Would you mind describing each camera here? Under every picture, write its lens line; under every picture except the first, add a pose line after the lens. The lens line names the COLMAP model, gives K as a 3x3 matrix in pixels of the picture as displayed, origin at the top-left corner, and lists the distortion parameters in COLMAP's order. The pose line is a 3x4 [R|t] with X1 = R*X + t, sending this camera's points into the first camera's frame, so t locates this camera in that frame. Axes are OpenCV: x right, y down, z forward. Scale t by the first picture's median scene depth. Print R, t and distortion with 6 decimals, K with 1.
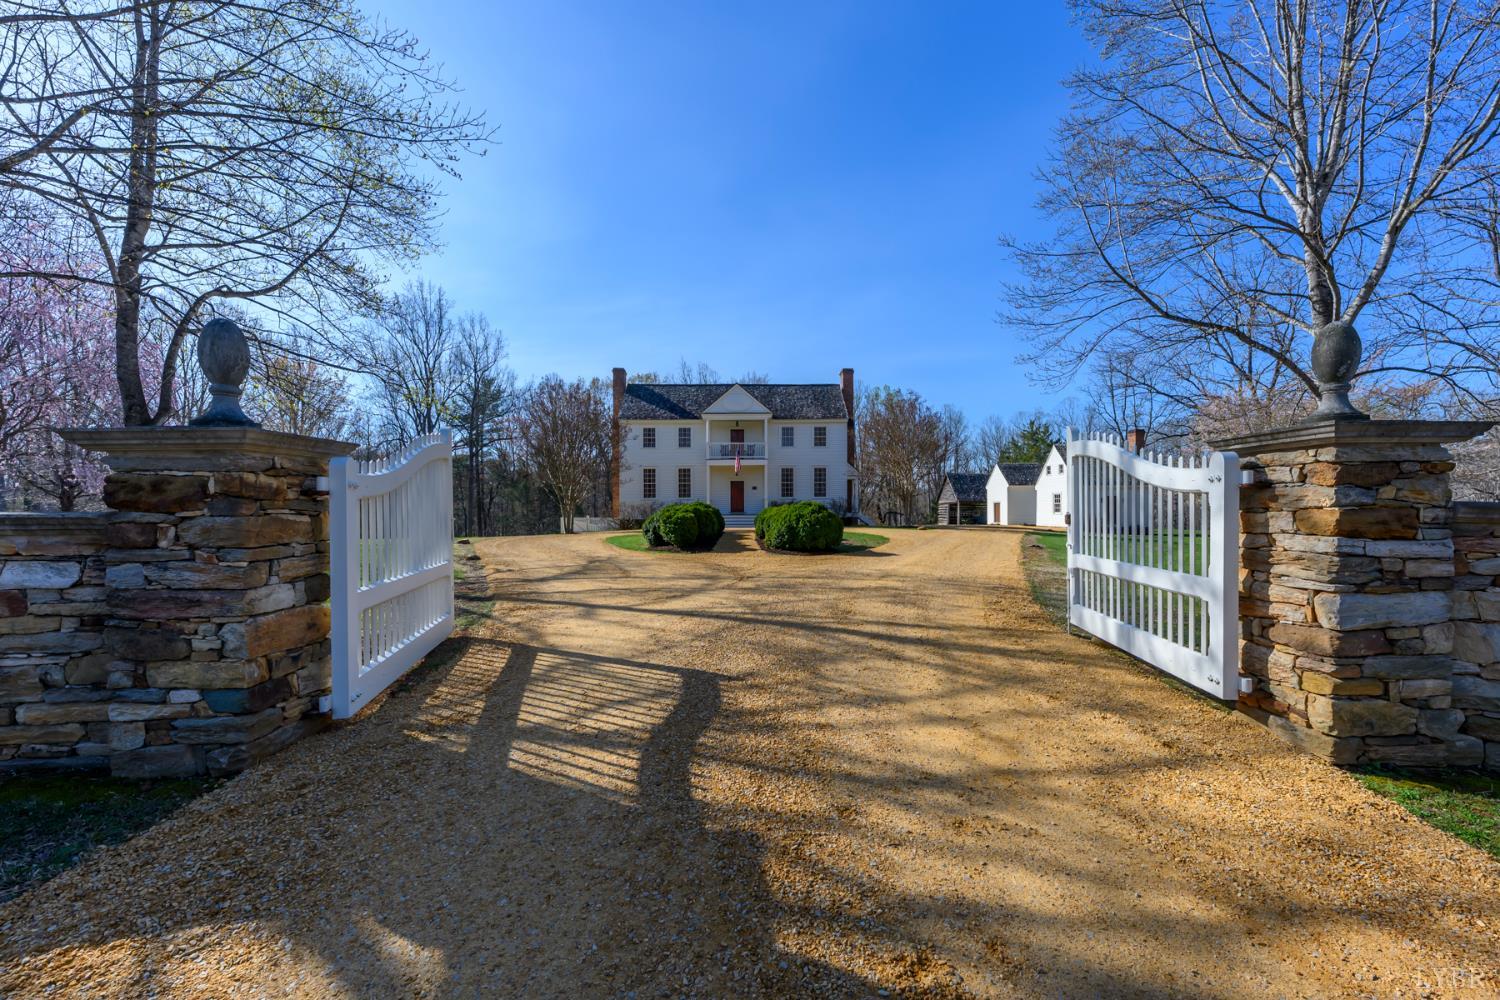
lens RADIAL K [[595.1, 0, 750.0], [0, 595.1, 500.0], [0, 0, 1]] dist [0.000661, 0.000032]
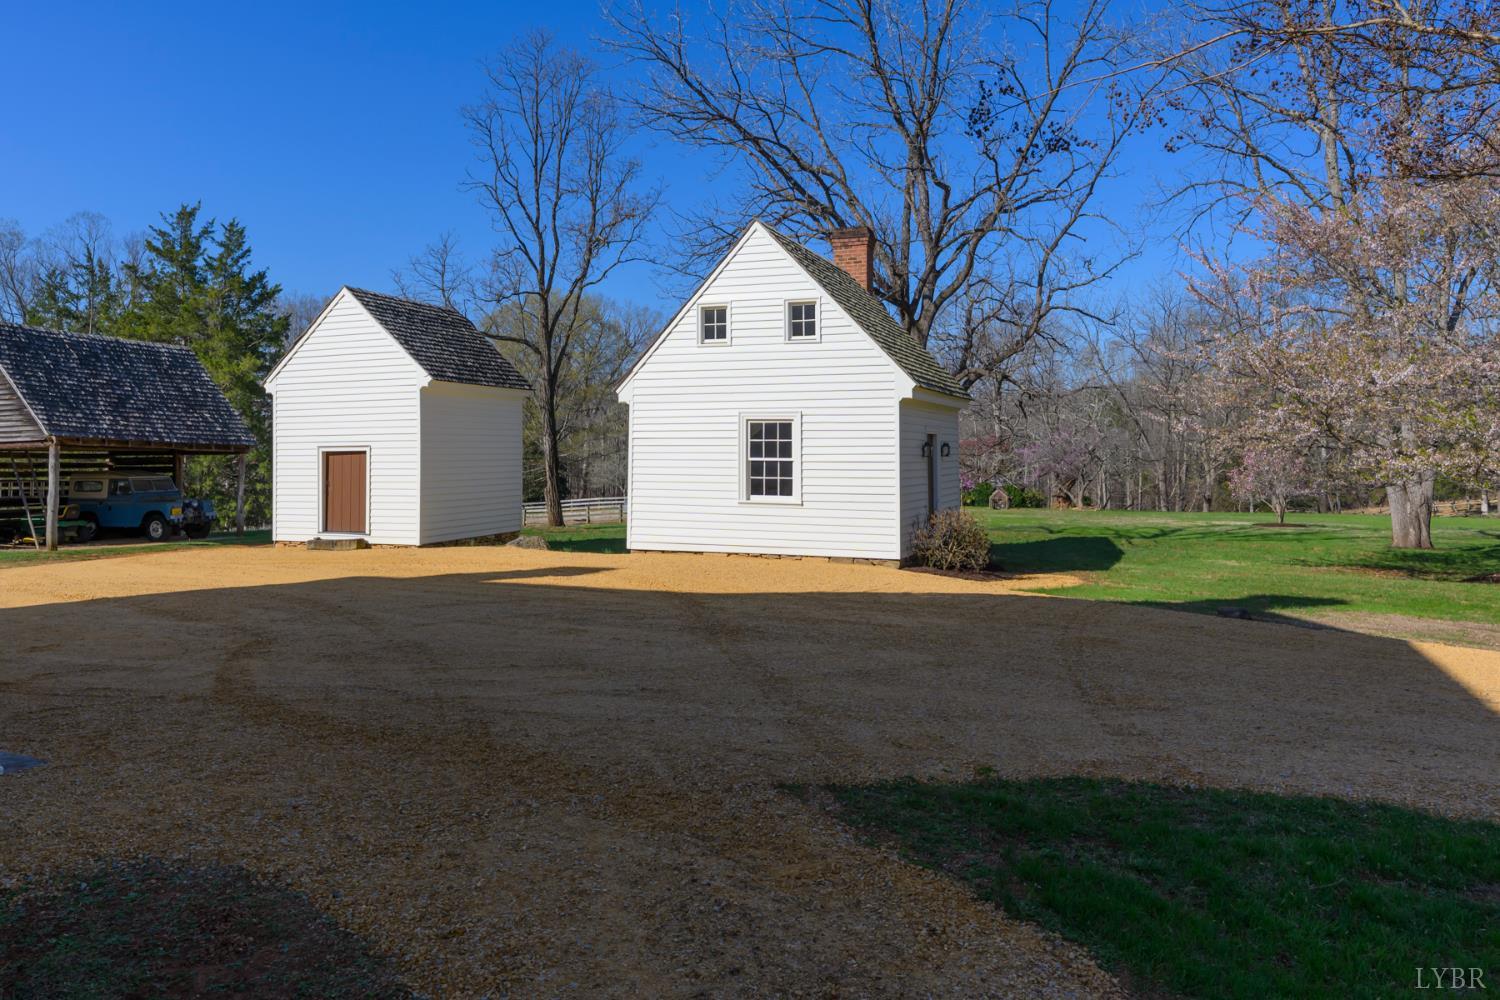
lens RADIAL K [[1019.2, 0, 753.2], [0, 1019.2, 425.2], [0, 0, 1]] dist [-0.003902, 0.000089]
pose [[0.387322, 0.031598, 0.921403, 0.122991], [-0.016479, 0.999490, -0.027348, 0.003467], [-0.921797, -0.004591, 0.387645, 0.836822]]
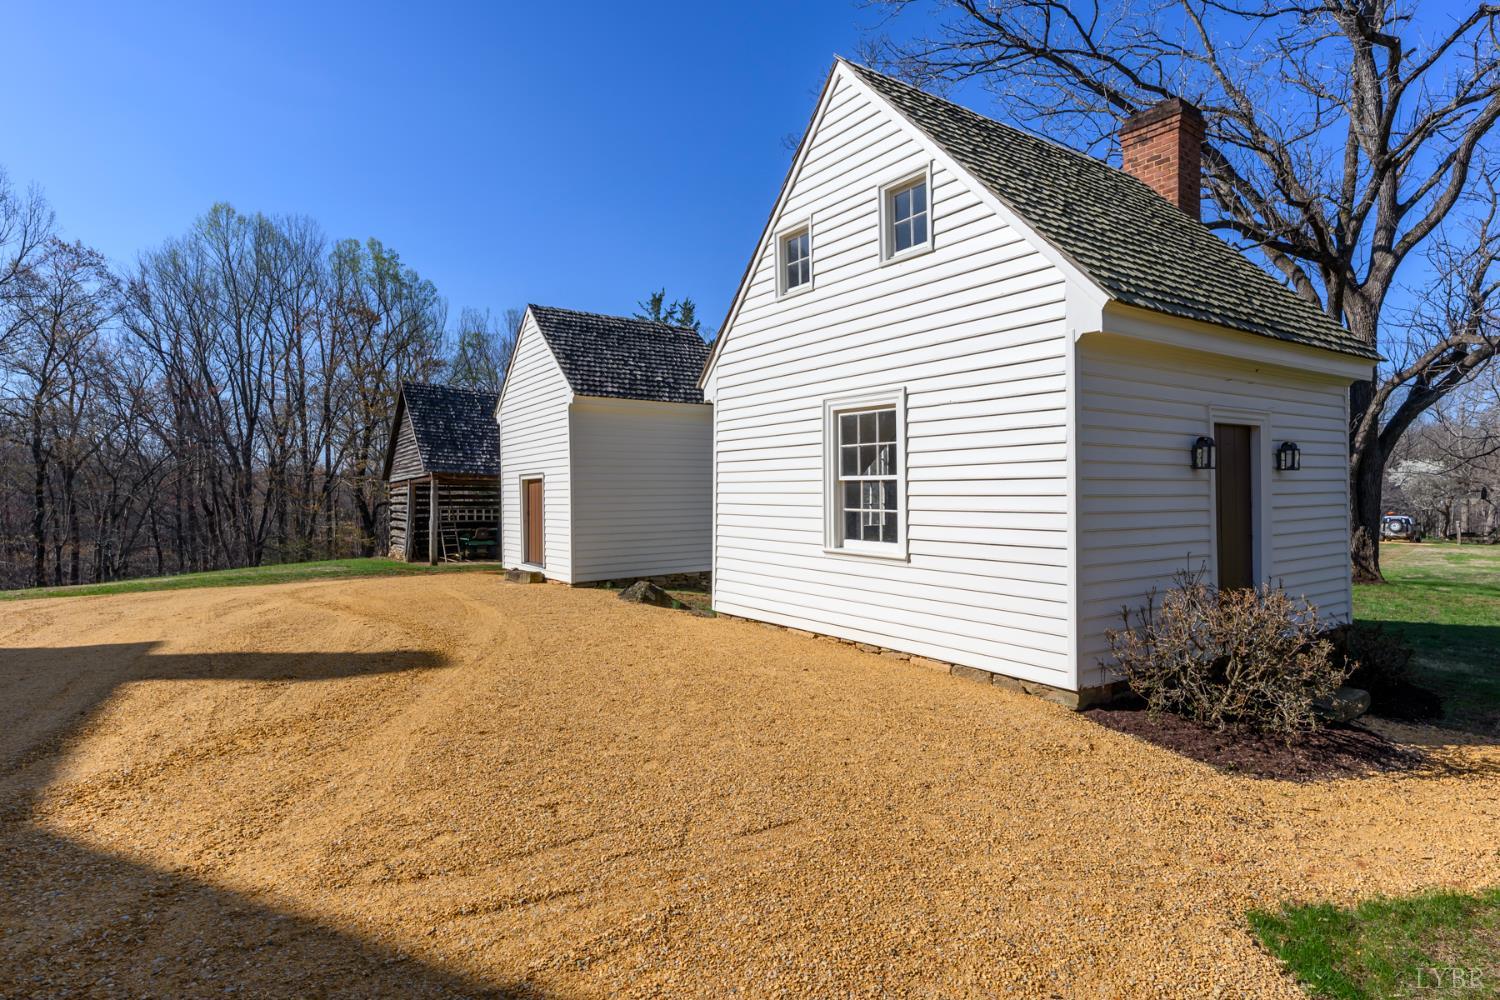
lens RADIAL K [[780.2, 0, 750.0], [0, 780.2, 500.0], [0, 0, 1]] dist [0.000162, 0.000679]
pose [[0.834754, -0.006377, 0.550586, 0.389461], [-0.005786, 0.999776, 0.020352, 0.007487], [-0.550593, -0.020175, 0.834530, 0.855214]]
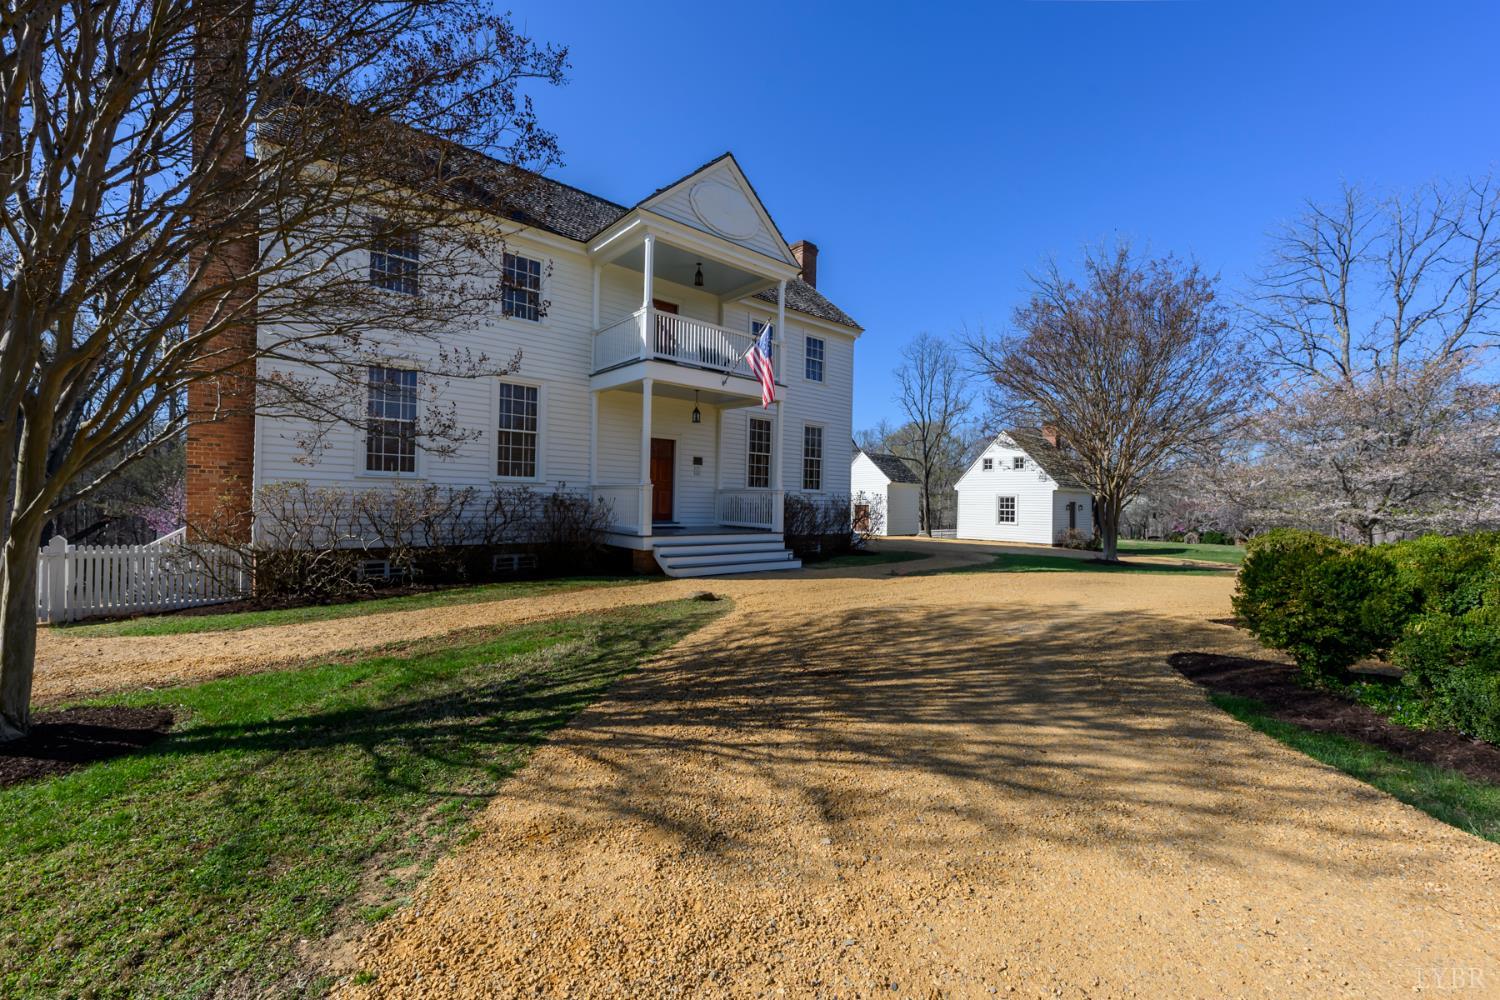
lens RADIAL K [[595.1, 0, 750.0], [0, 595.1, 500.0], [0, 0, 1]] dist [0.000661, 0.000032]
pose [[0.762401, 0.023326, 0.646684, -0.205204], [-0.031893, 0.999490, 0.001549, 0.002936], [-0.646318, -0.021806, 0.762756, 0.637453]]
